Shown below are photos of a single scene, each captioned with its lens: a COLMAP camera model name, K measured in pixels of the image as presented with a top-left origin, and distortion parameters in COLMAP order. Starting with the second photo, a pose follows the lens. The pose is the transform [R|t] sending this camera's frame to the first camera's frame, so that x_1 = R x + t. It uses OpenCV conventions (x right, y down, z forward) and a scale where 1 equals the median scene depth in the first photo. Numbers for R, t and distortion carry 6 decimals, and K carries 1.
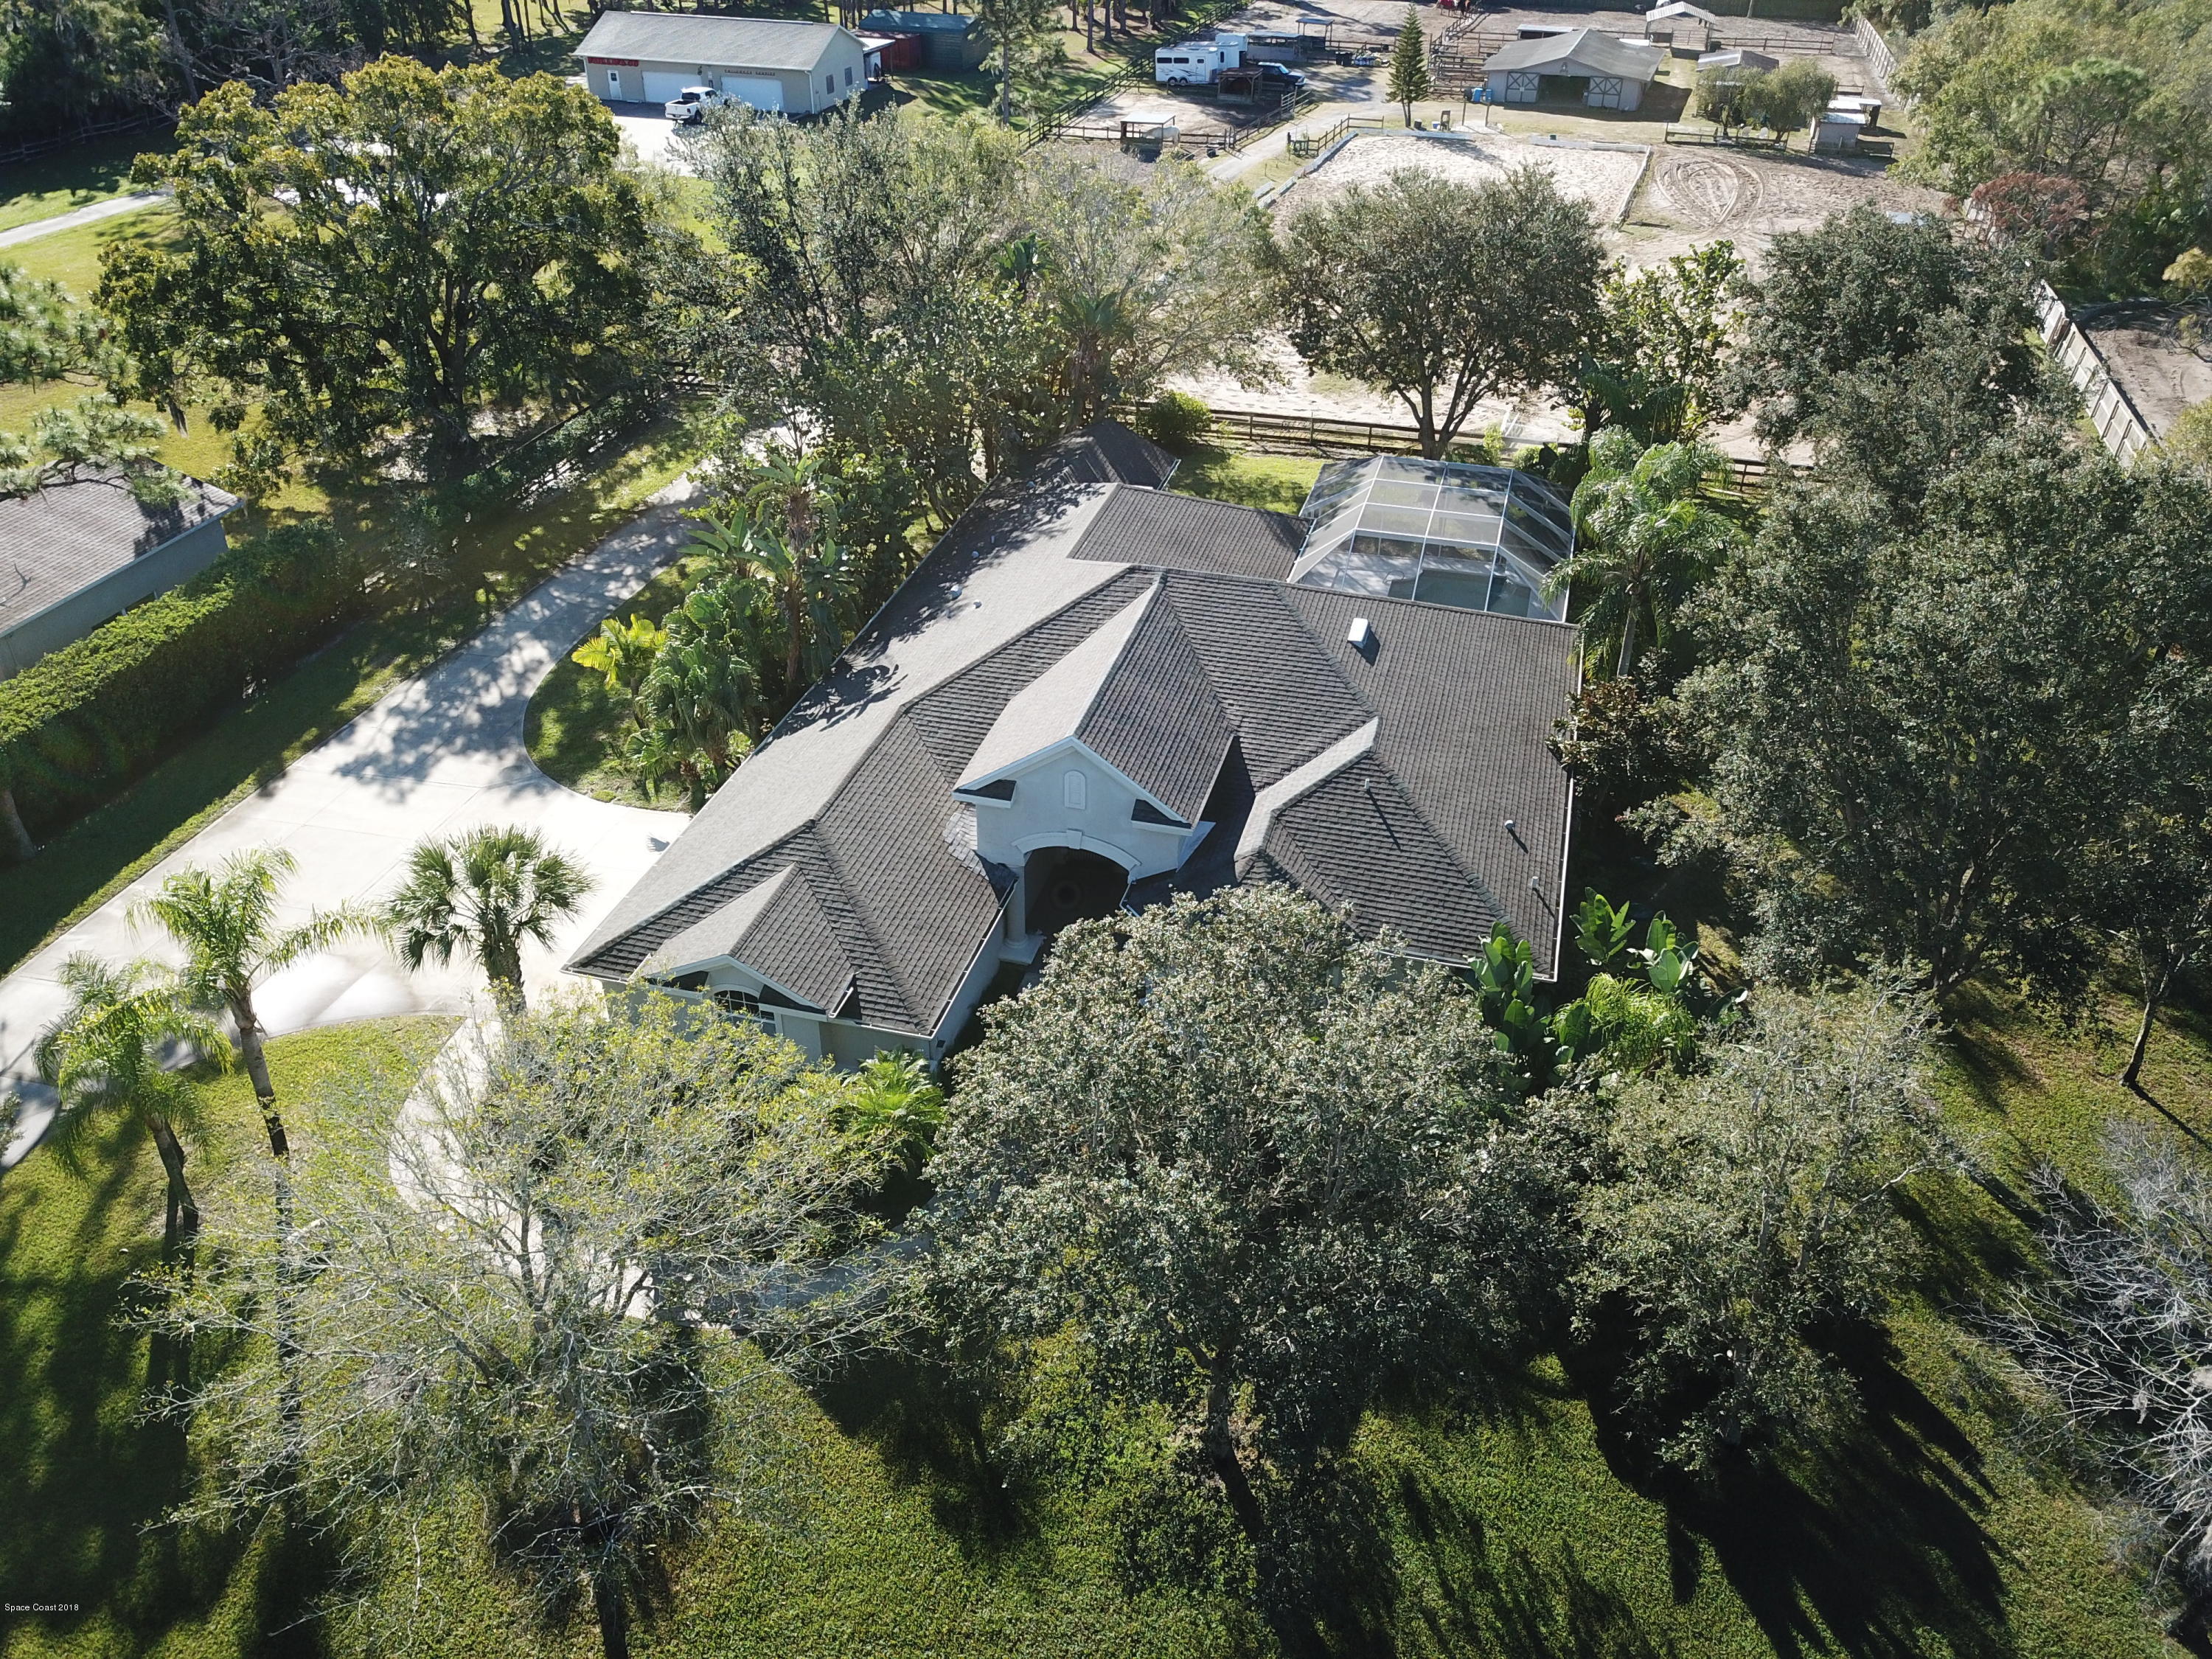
lens RADIAL K [[1659.7, 0, 1106.0], [0, 1659.7, 829.5], [0, 0, 1]] dist [0.004643, -0.000774]
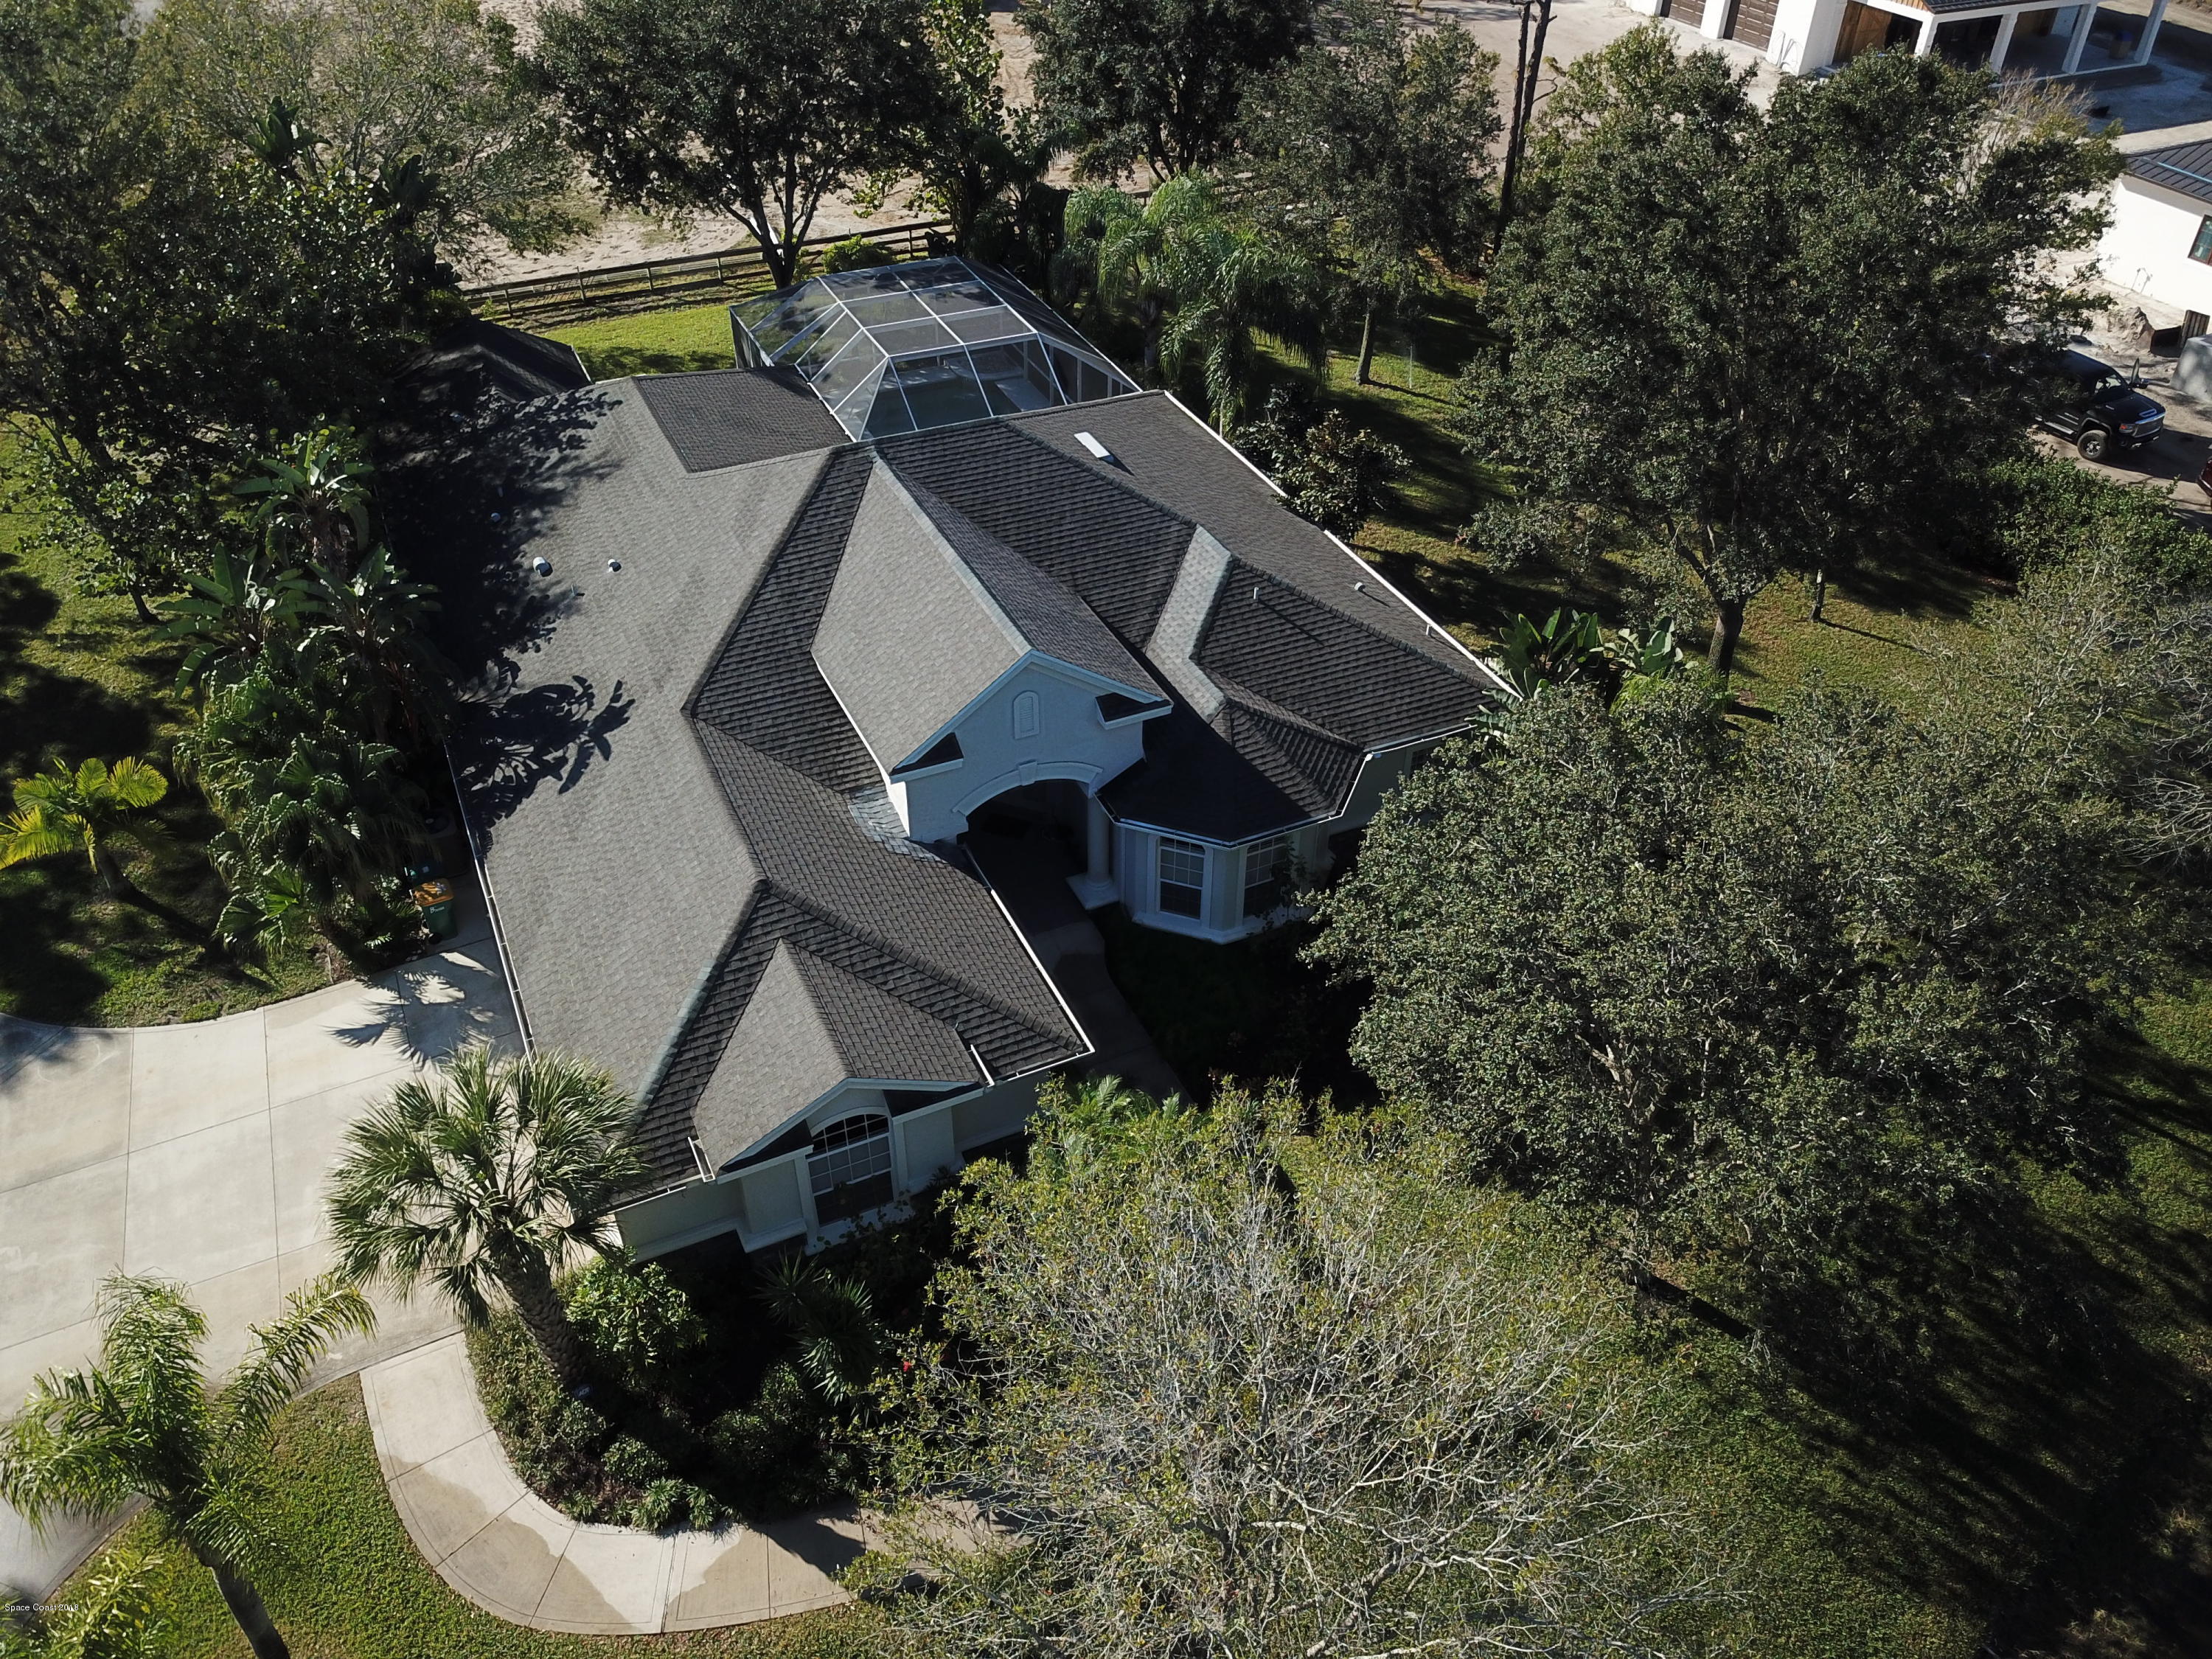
lens RADIAL K [[1679.9, 0, 1115.5], [0, 1679.9, 882.2], [0, 0, 1]] dist [-0.007527, -0.000239]
pose [[0.761266, -0.418992, 0.494894, -0.247647], [0.355642, 0.907961, 0.221643, -0.067462], [-0.542211, 0.007276, 0.840211, 0.160080]]
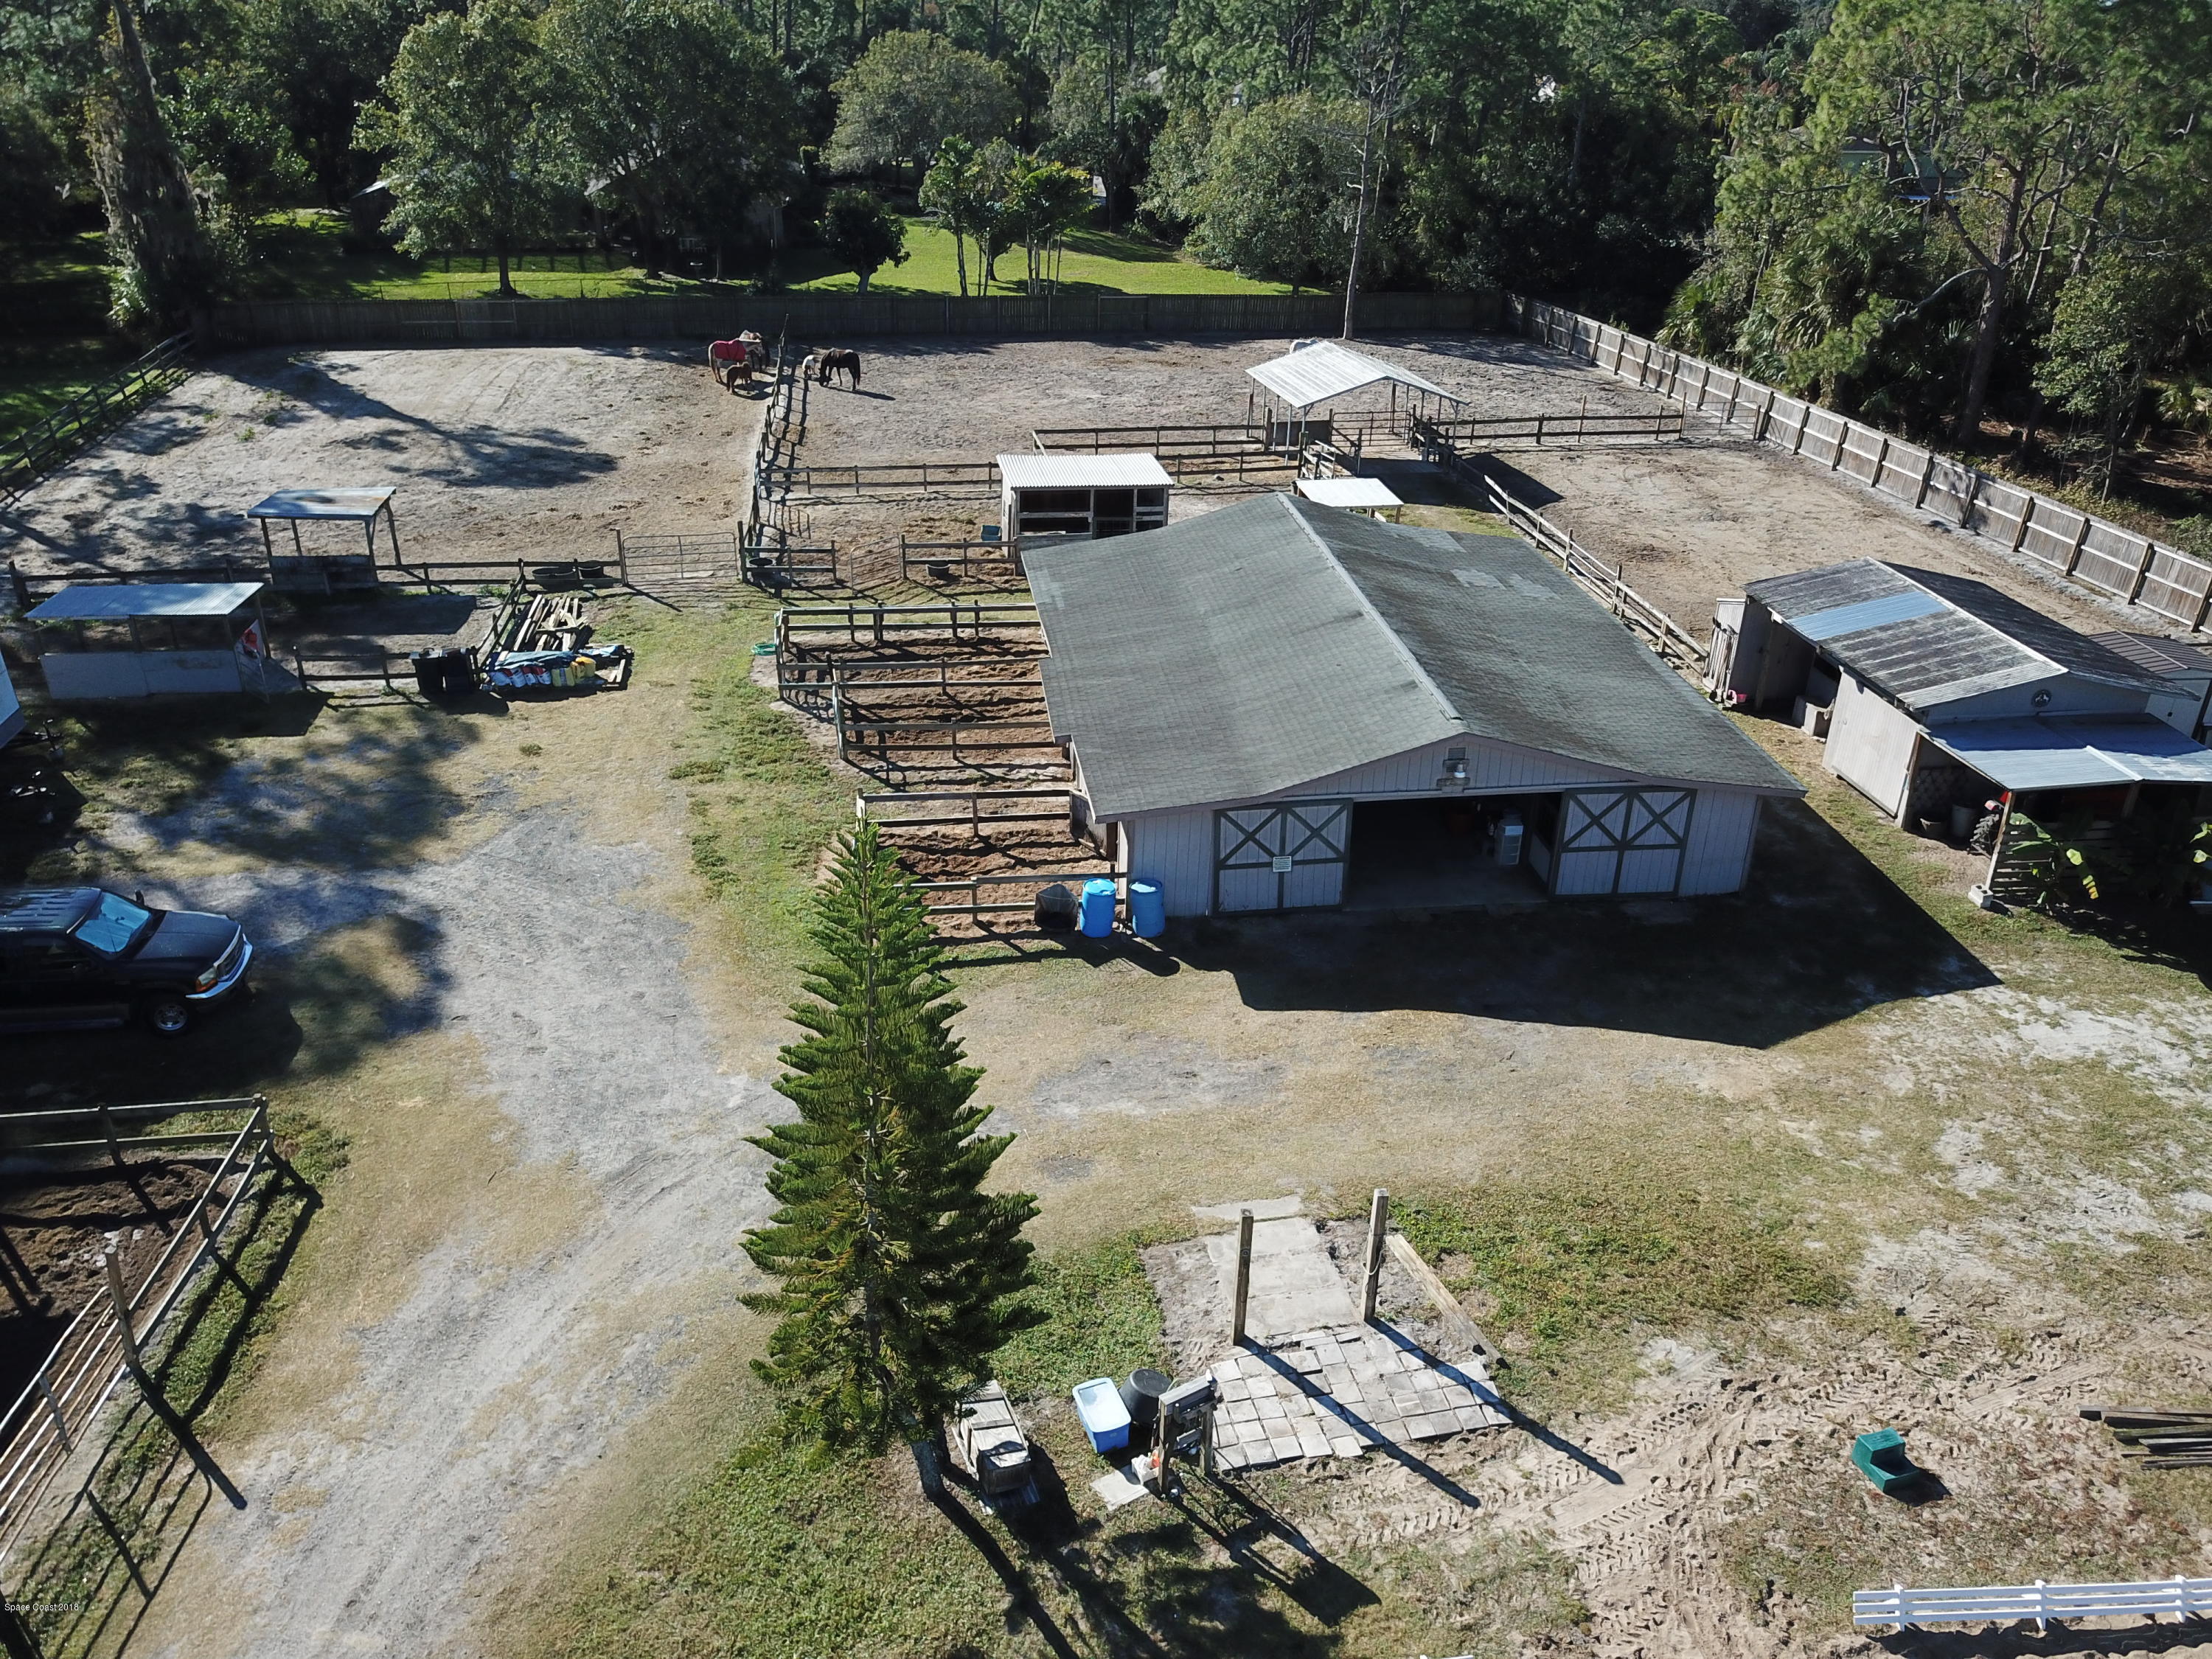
lens RADIAL K [[1696.4, 0, 1106.0], [0, 1696.4, 829.5], [0, 0, 1]] dist [0.043987, -0.069001]
pose [[0.895651, -0.189704, 0.402270, 0.302892], [0.233953, 0.970180, -0.063374, -0.981210], [-0.378252, 0.150874, 0.913325, 1.770261]]
